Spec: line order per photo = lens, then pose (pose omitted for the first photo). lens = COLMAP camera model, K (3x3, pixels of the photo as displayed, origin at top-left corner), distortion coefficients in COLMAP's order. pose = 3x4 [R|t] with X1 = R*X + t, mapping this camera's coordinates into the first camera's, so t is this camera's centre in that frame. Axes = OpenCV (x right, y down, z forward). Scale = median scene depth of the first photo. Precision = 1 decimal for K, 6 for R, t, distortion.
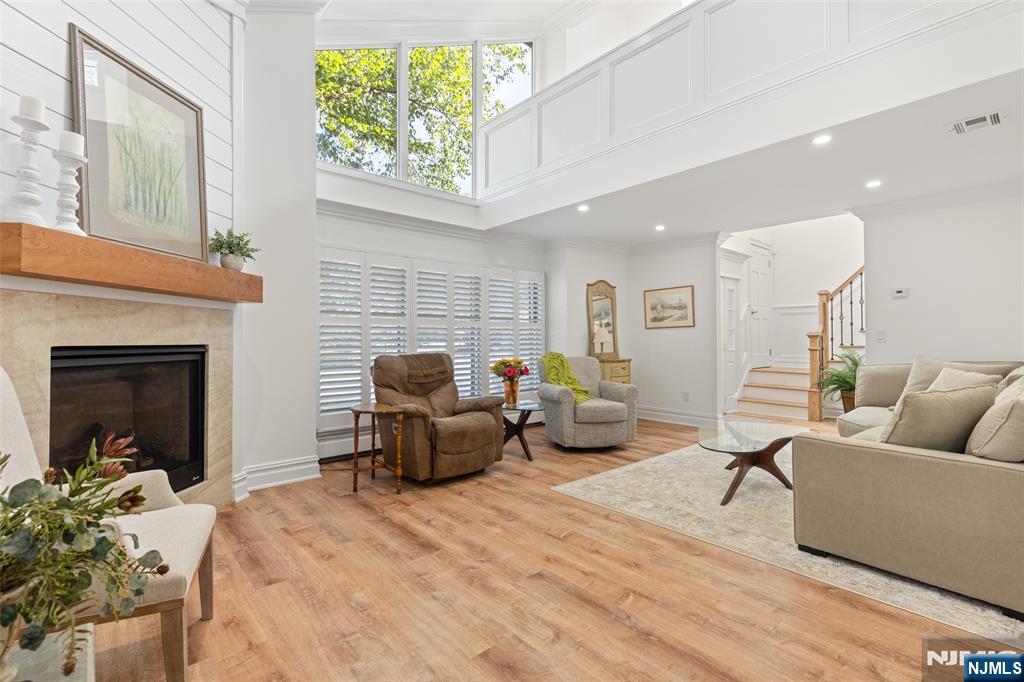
lens RADIAL K [[470.1, 0, 512.7], [0, 470.1, 337.2], [0, 0, 1]] dist [0.010767, -0.000527]
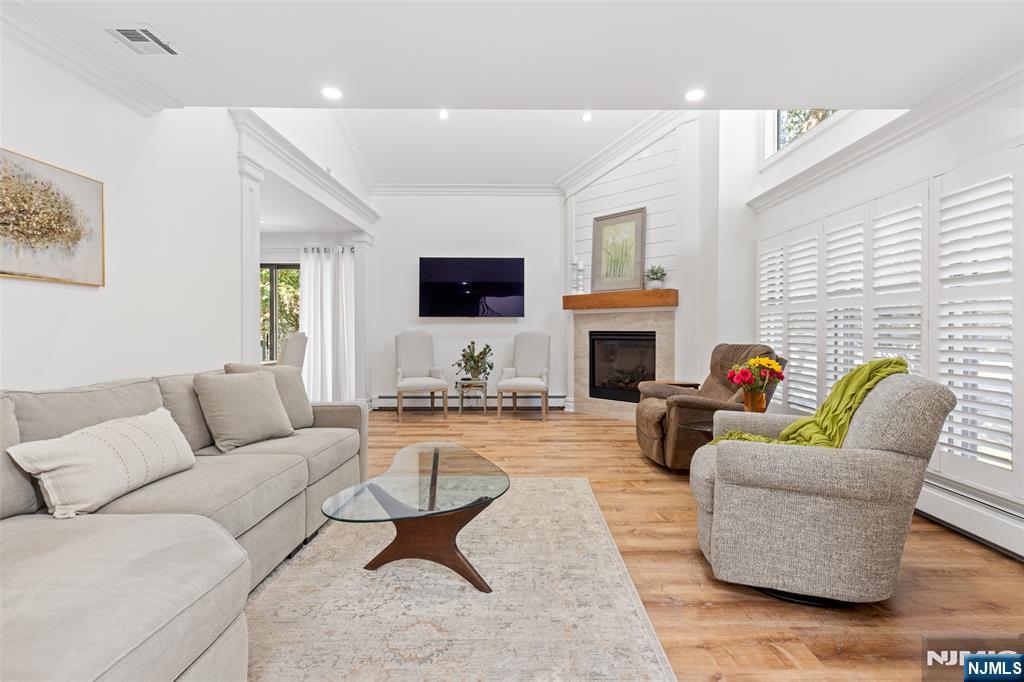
lens RADIAL K [[470.1, 0, 510.5], [0, 470.1, 335.3], [0, 0, 1]] dist [0.010767, -0.000527]
pose [[-0.674345, 0.011239, -0.738331, 1.082348], [0.006611, 0.999936, 0.009183, 0.010992], [0.738387, 0.001311, -0.674376, 1.826057]]
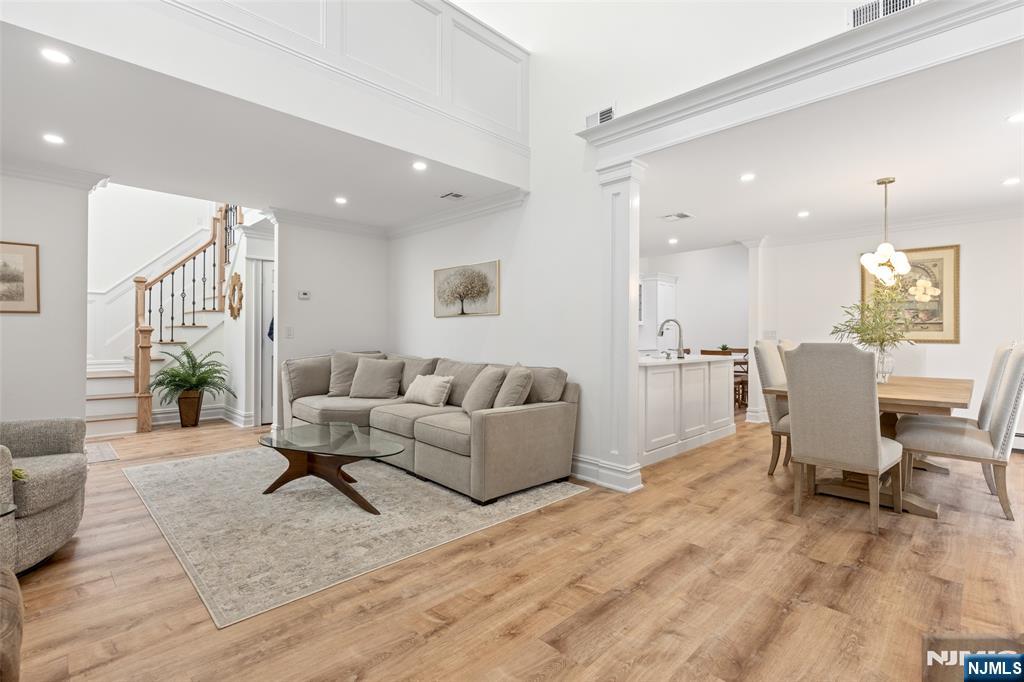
lens RADIAL K [[470.1, 0, 515.7], [0, 470.1, 351.8], [0, 0, 1]] dist [0.010767, -0.000527]
pose [[-0.068335, -0.033211, 0.997109, -0.523780], [-0.010488, 0.999414, 0.032569, 0.001343], [-0.997607, -0.008232, -0.068643, 0.842769]]
